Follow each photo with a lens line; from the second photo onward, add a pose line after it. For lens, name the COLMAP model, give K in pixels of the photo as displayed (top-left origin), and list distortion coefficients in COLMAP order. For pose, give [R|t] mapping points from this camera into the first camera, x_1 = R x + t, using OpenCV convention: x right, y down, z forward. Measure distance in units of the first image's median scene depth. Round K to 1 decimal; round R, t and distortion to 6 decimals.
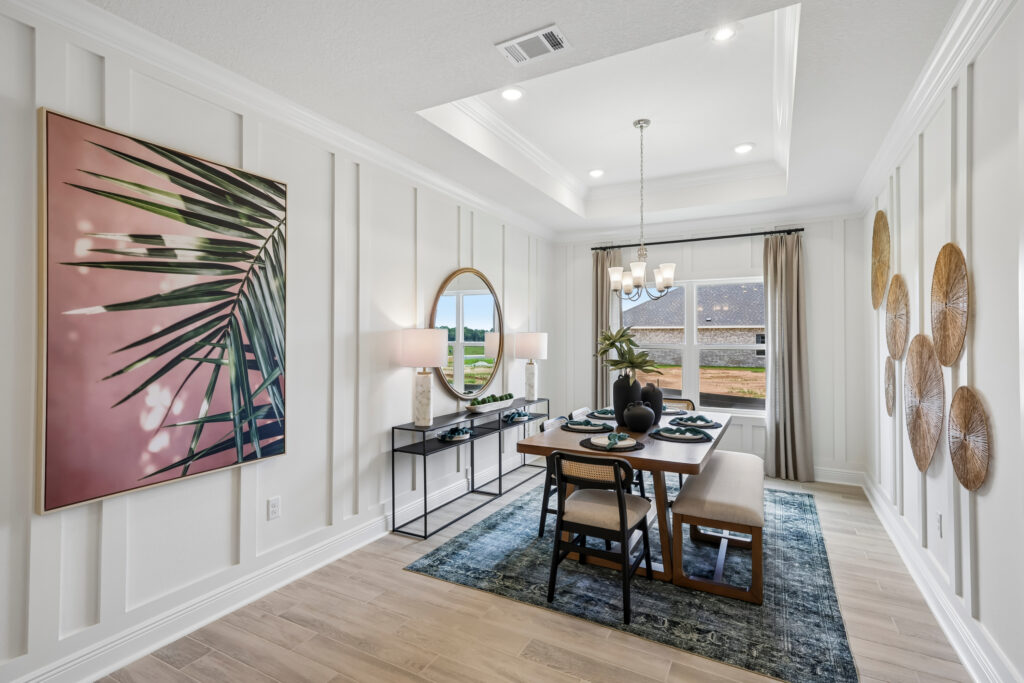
lens RADIAL K [[478.6, 0, 511.1], [0, 478.6, 337.4], [0, 0, 1]] dist [0.000211, -0.000016]
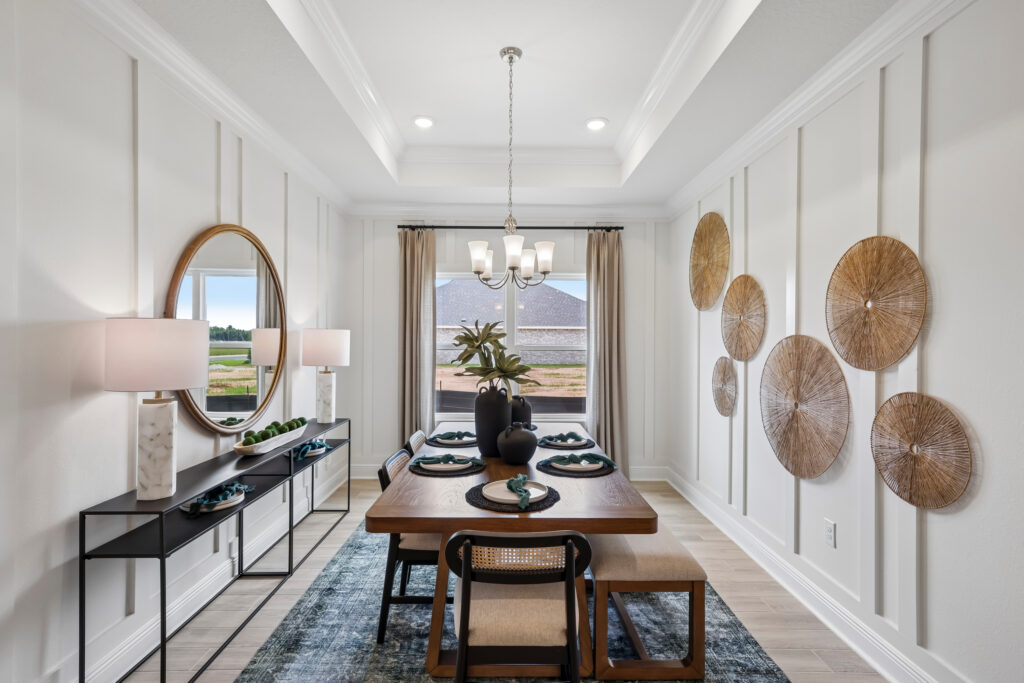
lens RADIAL K [[484.0, 0, 512.0], [0, 484.0, 341.5], [0, 0, 1]] dist [0.008845, -0.000289]
pose [[0.875957, 0.000828, 0.482388, -0.086429], [-0.005708, 0.999946, 0.008649, 0.000690], [-0.482355, -0.010329, 0.875915, 0.292410]]
